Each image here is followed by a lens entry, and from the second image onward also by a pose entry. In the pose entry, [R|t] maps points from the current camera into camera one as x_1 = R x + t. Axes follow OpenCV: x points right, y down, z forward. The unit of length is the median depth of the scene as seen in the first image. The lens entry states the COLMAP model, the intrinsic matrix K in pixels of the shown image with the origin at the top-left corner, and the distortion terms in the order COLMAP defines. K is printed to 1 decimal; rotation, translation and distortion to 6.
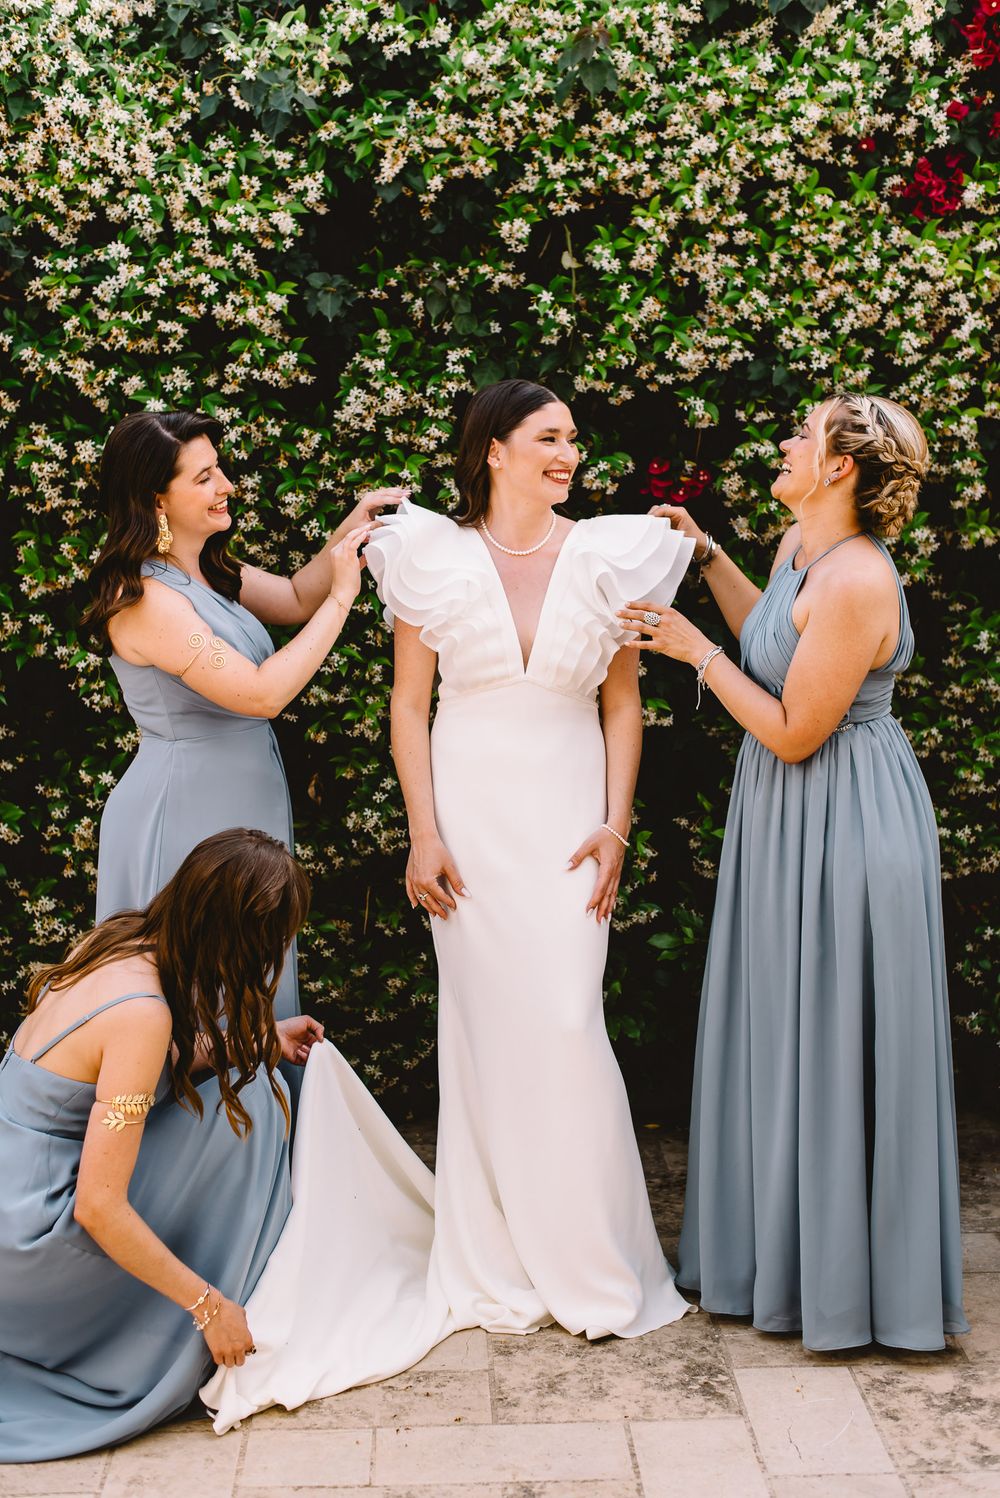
lens RADIAL K [[2234.2, 0, 500.0], [0, 2234.2, 749.0], [0, 0, 1]] dist [-0.023335, 0.149874]
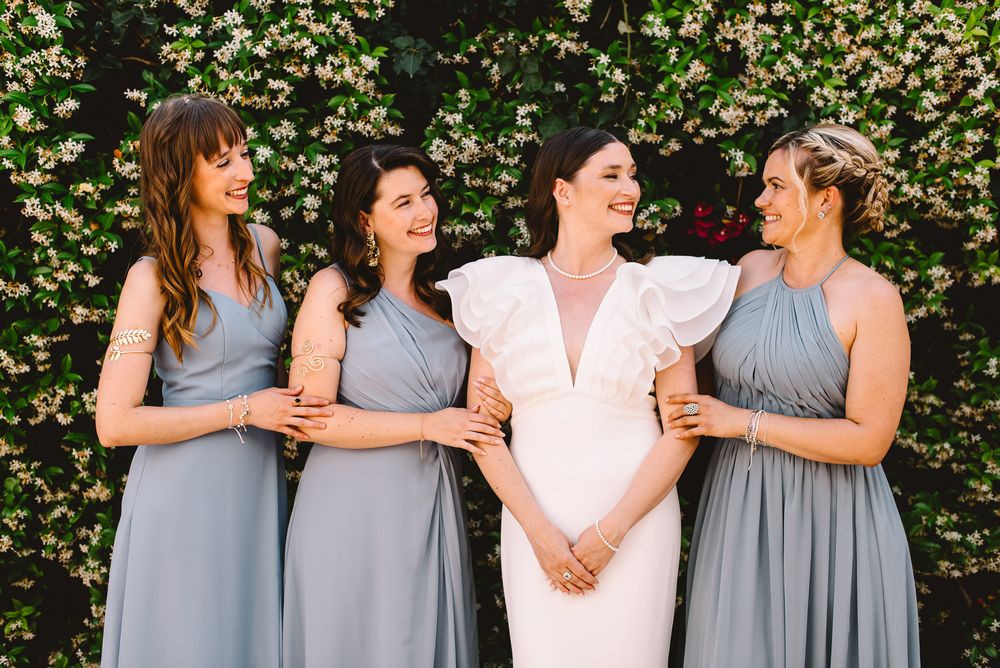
lens RADIAL K [[1430.7, 0, 495.4], [0, 1430.7, 342.1], [0, 0, 1]] dist [-0.007777, 0.129897]
pose [[0.995983, 0.015974, -0.088108, 0.031473], [-0.021033, 0.998165, -0.056787, -0.015339], [0.087039, 0.058412, 0.994491, 0.271575]]
